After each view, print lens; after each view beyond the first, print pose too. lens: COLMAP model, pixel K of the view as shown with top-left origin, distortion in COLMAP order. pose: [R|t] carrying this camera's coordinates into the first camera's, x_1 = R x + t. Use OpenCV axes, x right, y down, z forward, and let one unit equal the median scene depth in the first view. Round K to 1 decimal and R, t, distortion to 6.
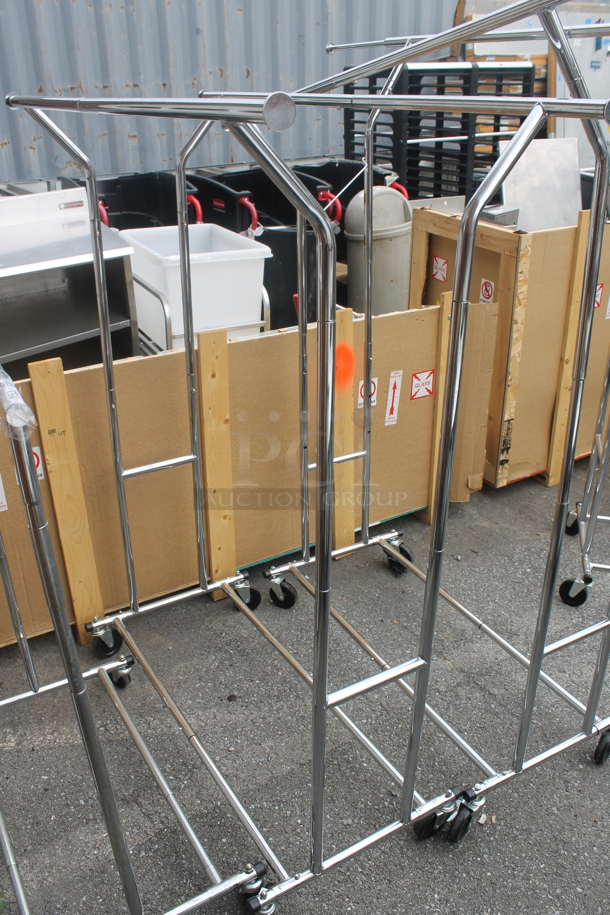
lens RADIAL K [[783.8, 0, 303.4], [0, 783.8, 461.9], [0, 0, 1]] dist [-0.167443, 0.146097]
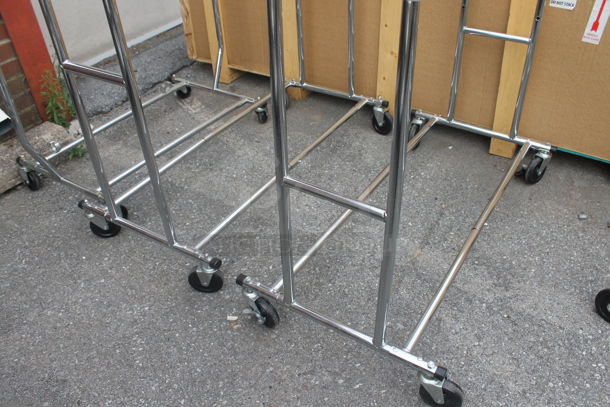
lens RADIAL K [[522.5, 0, 308.6], [0, 522.5, 205.5], [0, 0, 1]] dist [-0.167443, 0.146097]
pose [[0.443123, 0.537372, -0.717547, 0.558596], [-0.371186, 0.838569, 0.398778, 0.000562], [0.816004, 0.089636, 0.571054, 0.498536]]
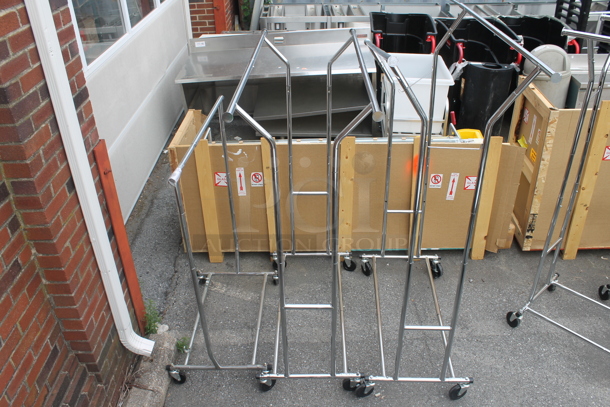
lens RADIAL K [[522.5, 0, 306.5], [0, 522.5, 205.4], [0, 0, 1]] dist [-0.167443, 0.146097]
pose [[0.849053, 0.261514, -0.459041, 0.451005], [-0.220930, 0.965024, 0.141133, -0.154271], [0.479894, -0.018414, 0.877133, -0.268318]]
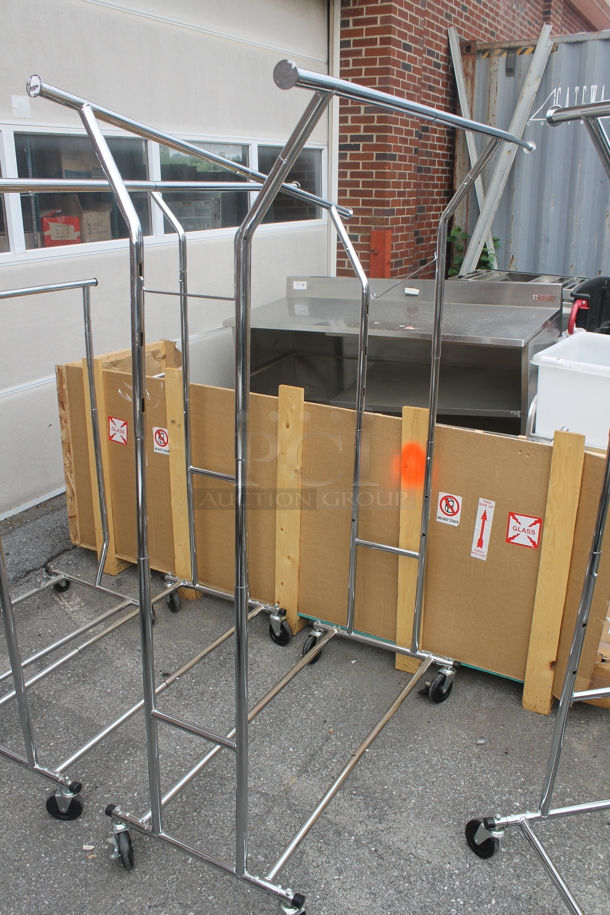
lens RADIAL K [[783.8, 0, 304.2], [0, 783.8, 465.2], [0, 0, 1]] dist [-0.167443, 0.146097]
pose [[0.482459, 0.305818, -0.820797, 0.817918], [-0.404704, 0.908880, 0.100754, -0.176594], [0.776819, 0.283570, 0.562264, 0.381713]]
